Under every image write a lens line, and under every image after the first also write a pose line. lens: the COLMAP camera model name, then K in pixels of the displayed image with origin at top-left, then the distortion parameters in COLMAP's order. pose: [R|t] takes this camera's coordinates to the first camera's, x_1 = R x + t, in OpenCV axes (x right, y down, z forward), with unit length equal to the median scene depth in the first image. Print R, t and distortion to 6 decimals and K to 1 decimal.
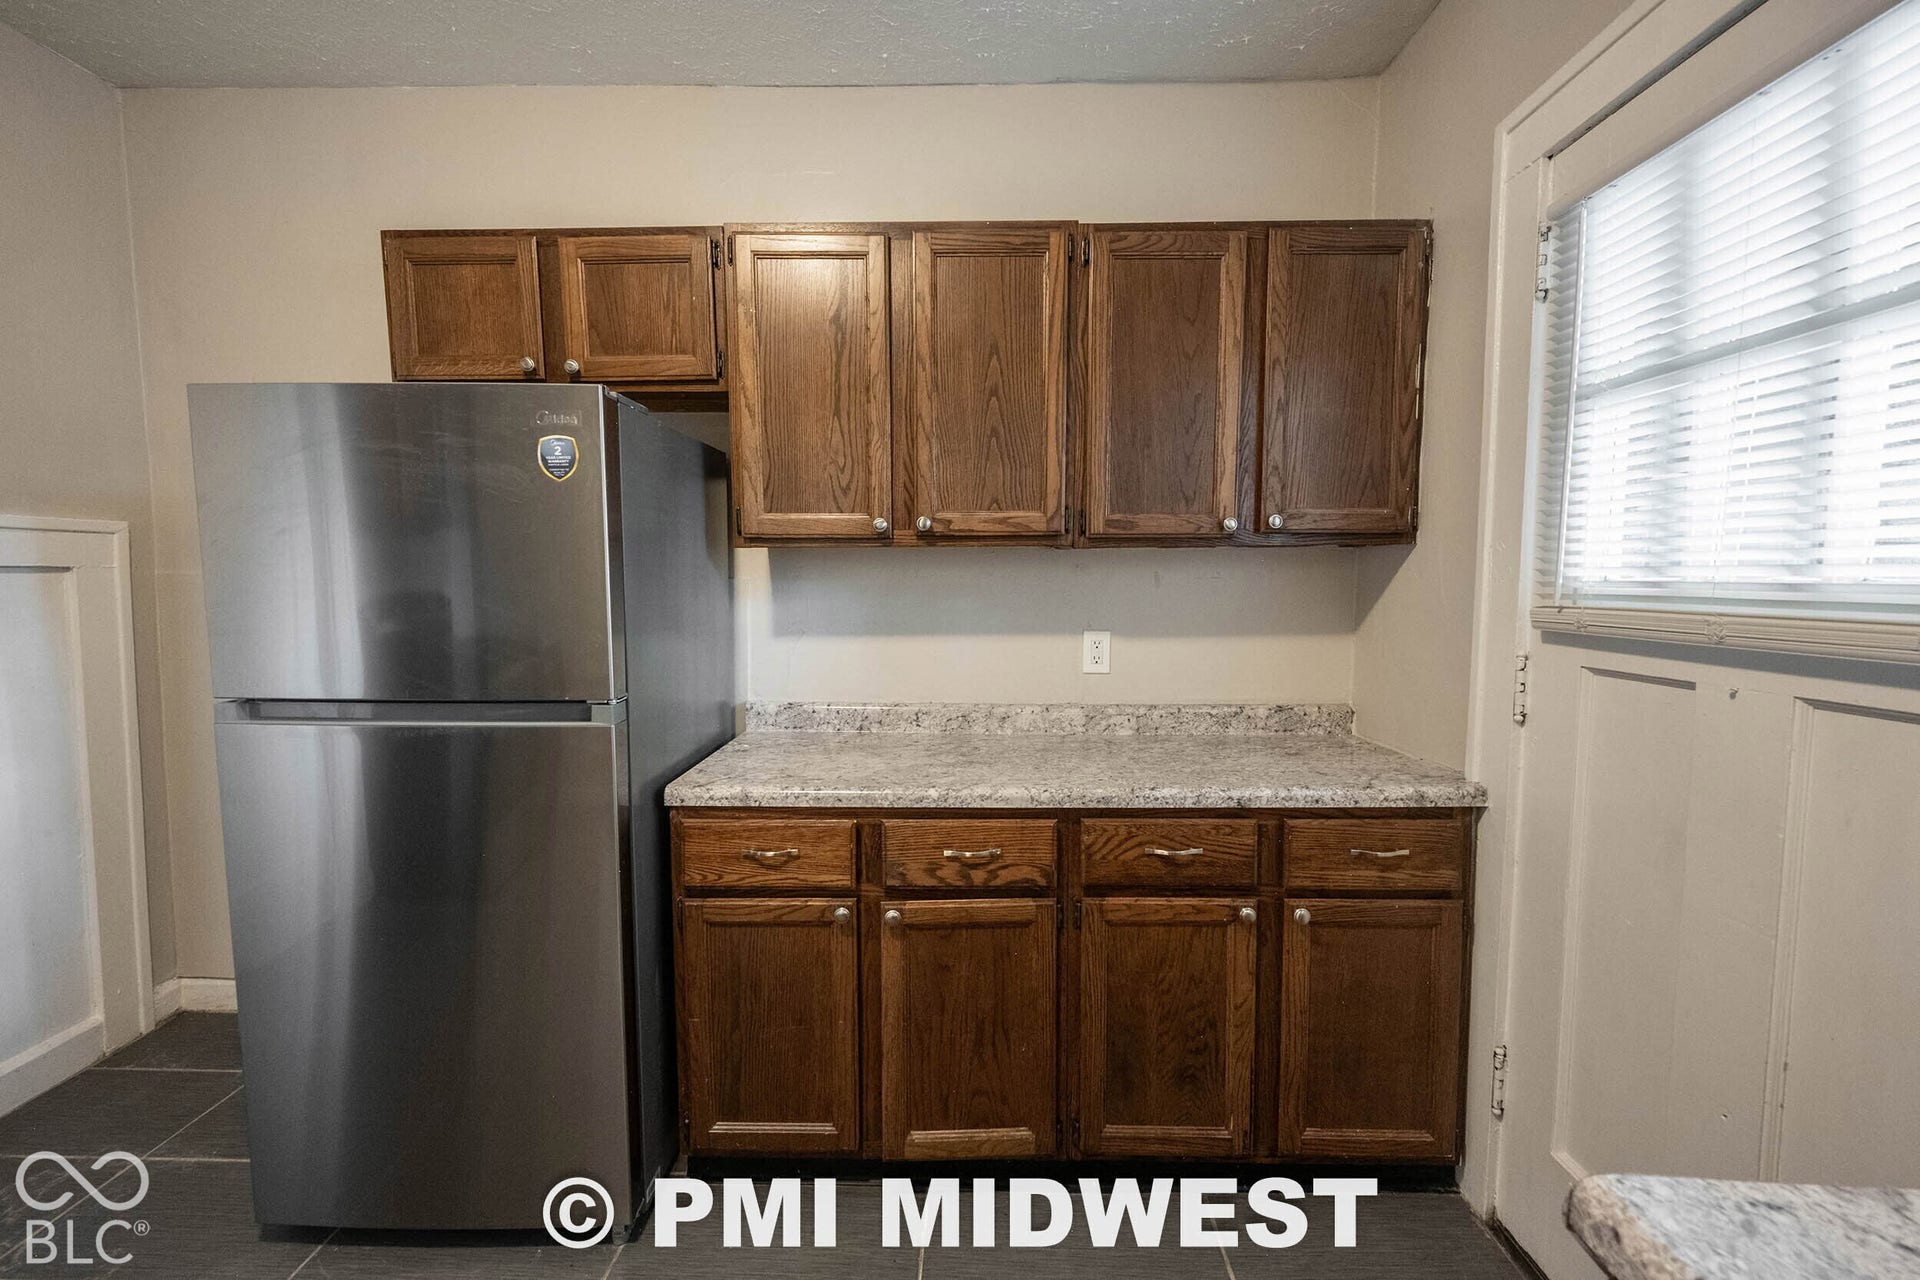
lens RADIAL K [[770.4, 0, 971.6], [0, 770.4, 641.8], [0, 0, 1]] dist [-0.000130, -0.000213]
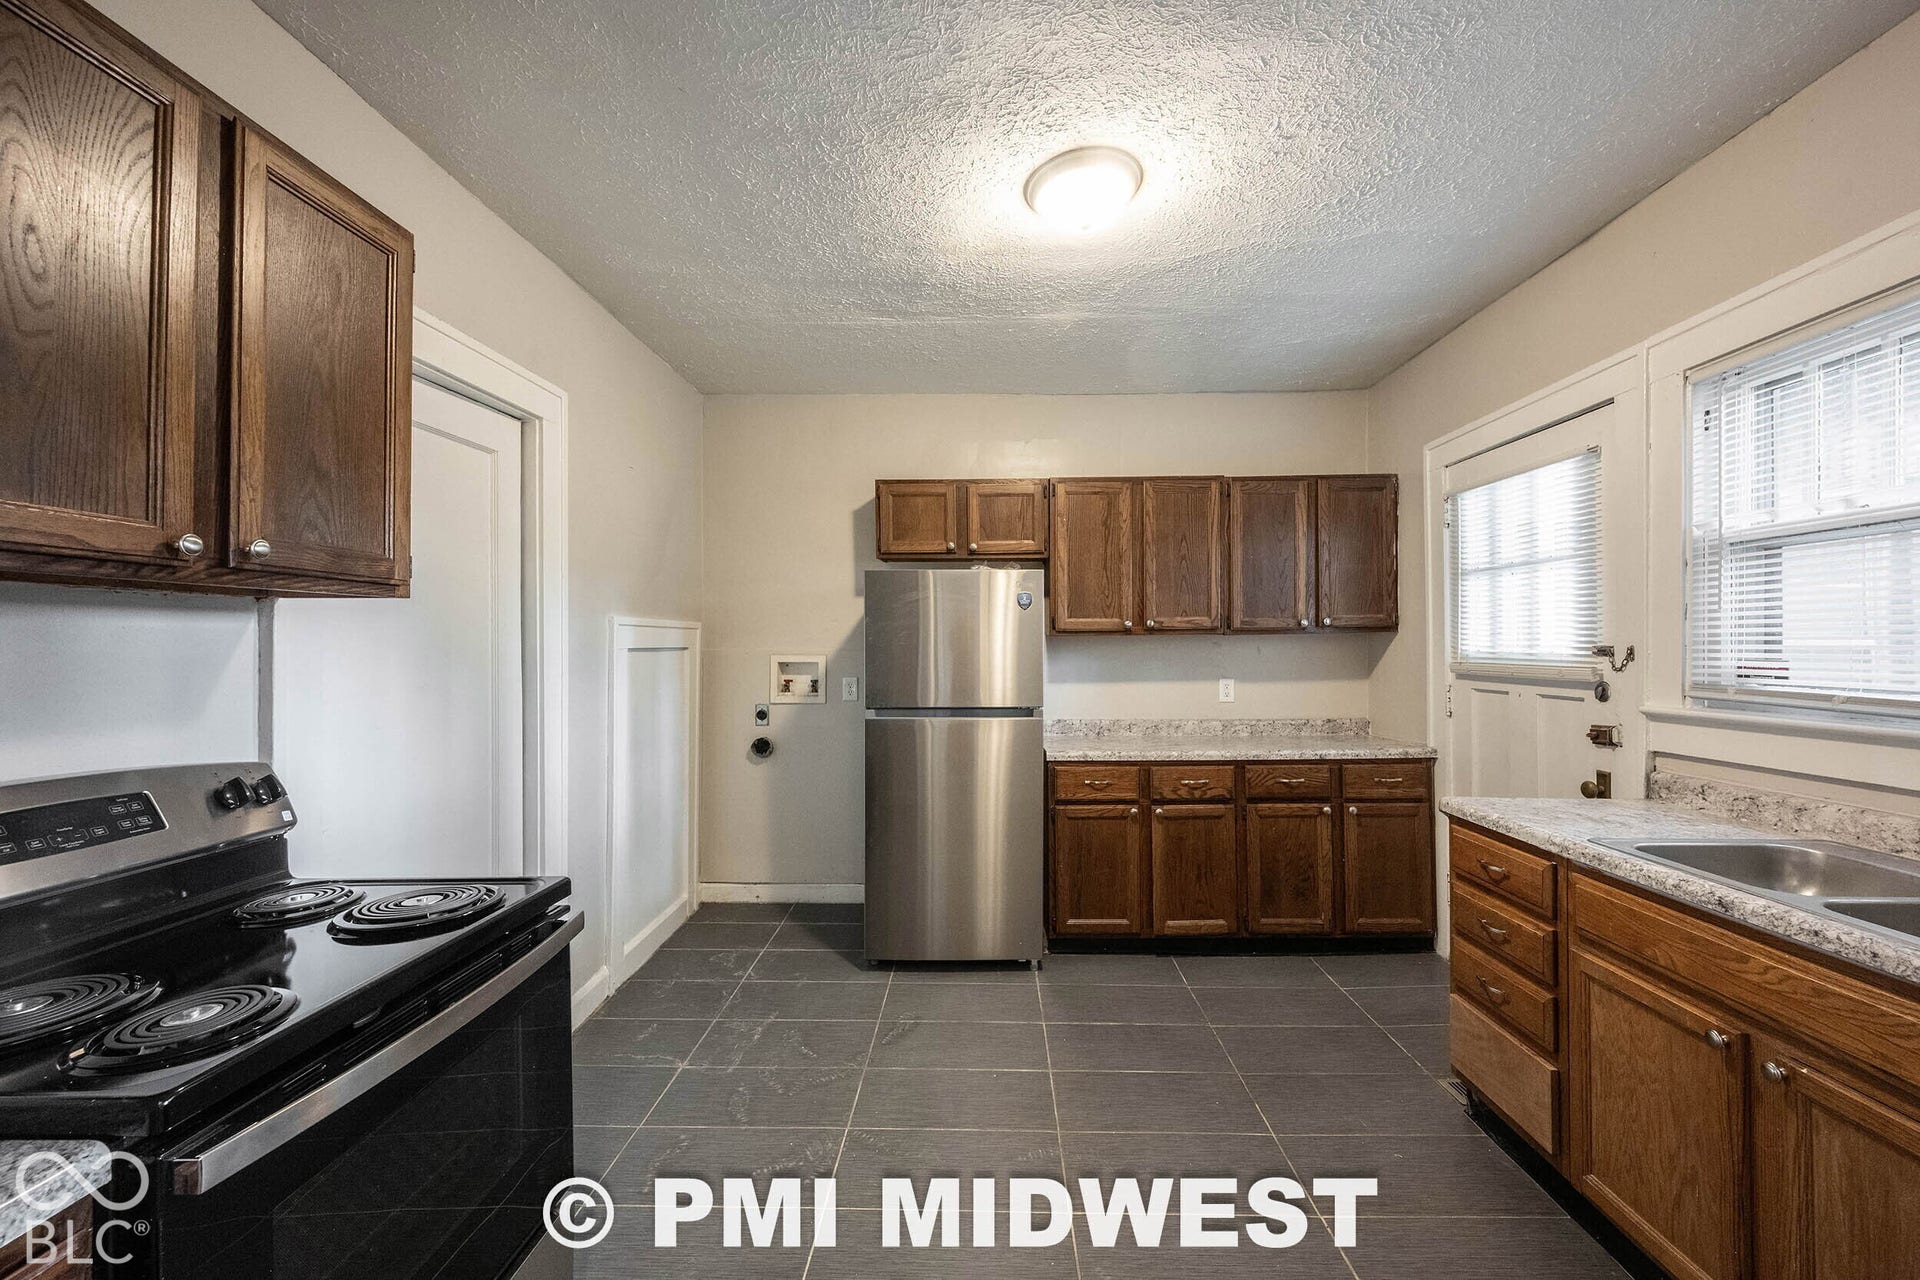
lens RADIAL K [[770.4, 0, 971.6], [0, 770.4, 641.8], [0, 0, 1]] dist [-0.000130, -0.000213]
pose [[0.999960, -0.006167, 0.006446, -0.598450], [0.006689, 0.996410, -0.084399, 0.064522], [-0.005902, 0.084439, 0.996411, -1.084308]]
